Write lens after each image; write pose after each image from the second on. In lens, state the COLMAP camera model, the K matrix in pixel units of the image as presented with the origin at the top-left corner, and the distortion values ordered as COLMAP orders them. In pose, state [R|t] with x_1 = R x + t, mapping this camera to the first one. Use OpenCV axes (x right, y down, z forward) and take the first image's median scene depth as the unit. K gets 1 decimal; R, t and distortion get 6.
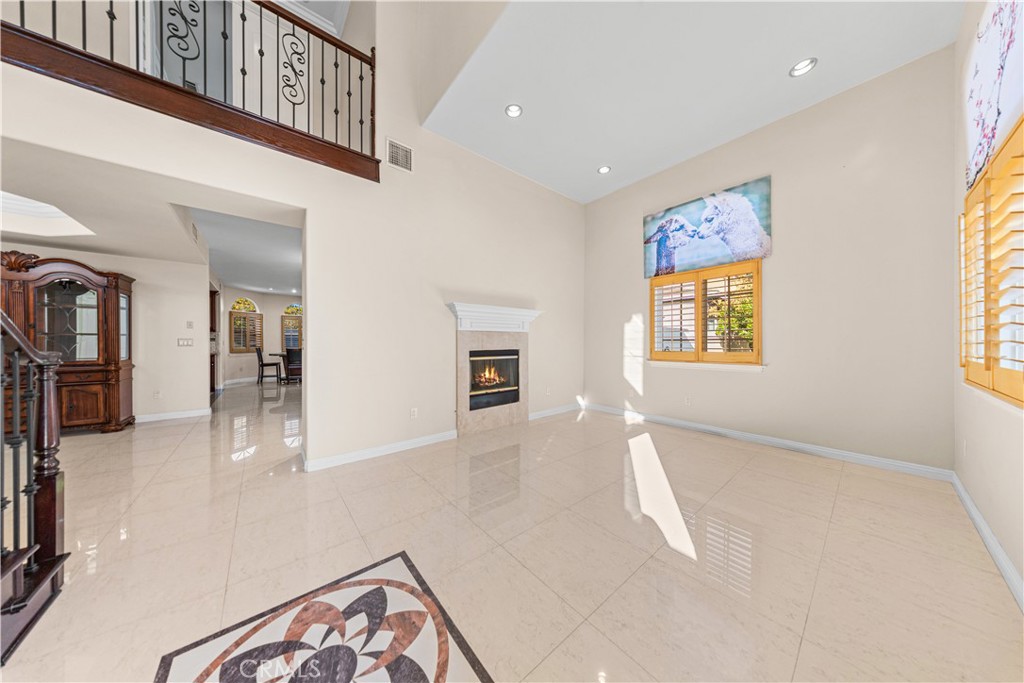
lens RADIAL K [[289.5, 0, 516.2], [0, 289.5, 343.1], [0, 0, 1]] dist [-0.025536, 0.001626]
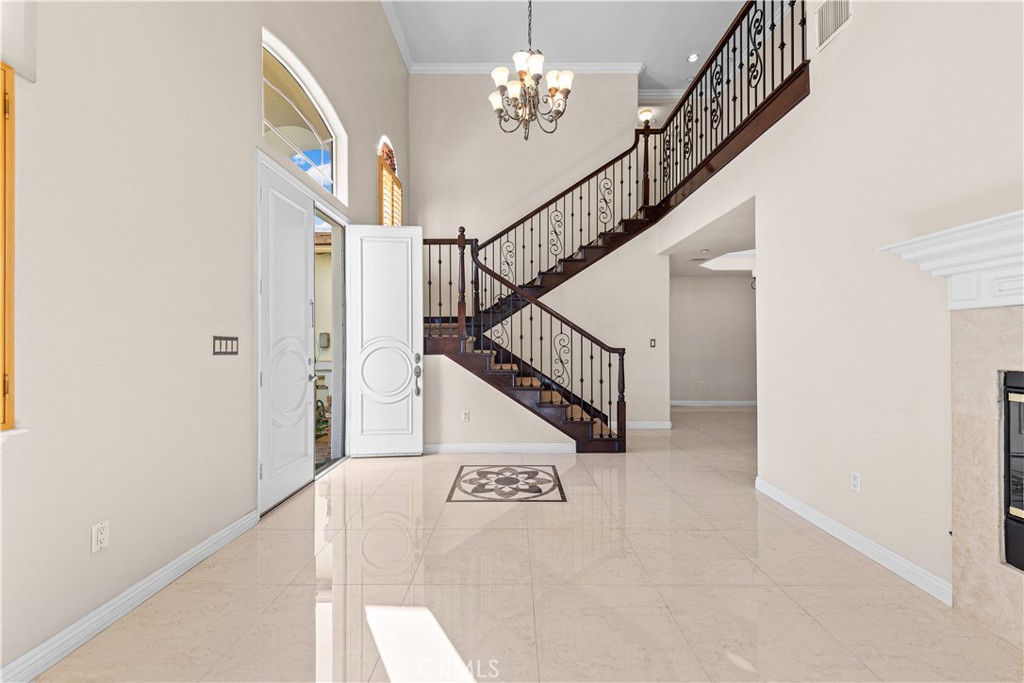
lens RADIAL K [[404.4, 0, 509.7], [0, 404.4, 342.4], [0, 0, 1]] dist [0.001612, -0.000157]
pose [[-0.654207, -0.000114, -0.756316, 0.815201], [0.000225, 1.000000, -0.000346, -0.005607], [0.756316, -0.000396, -0.654207, 1.380305]]
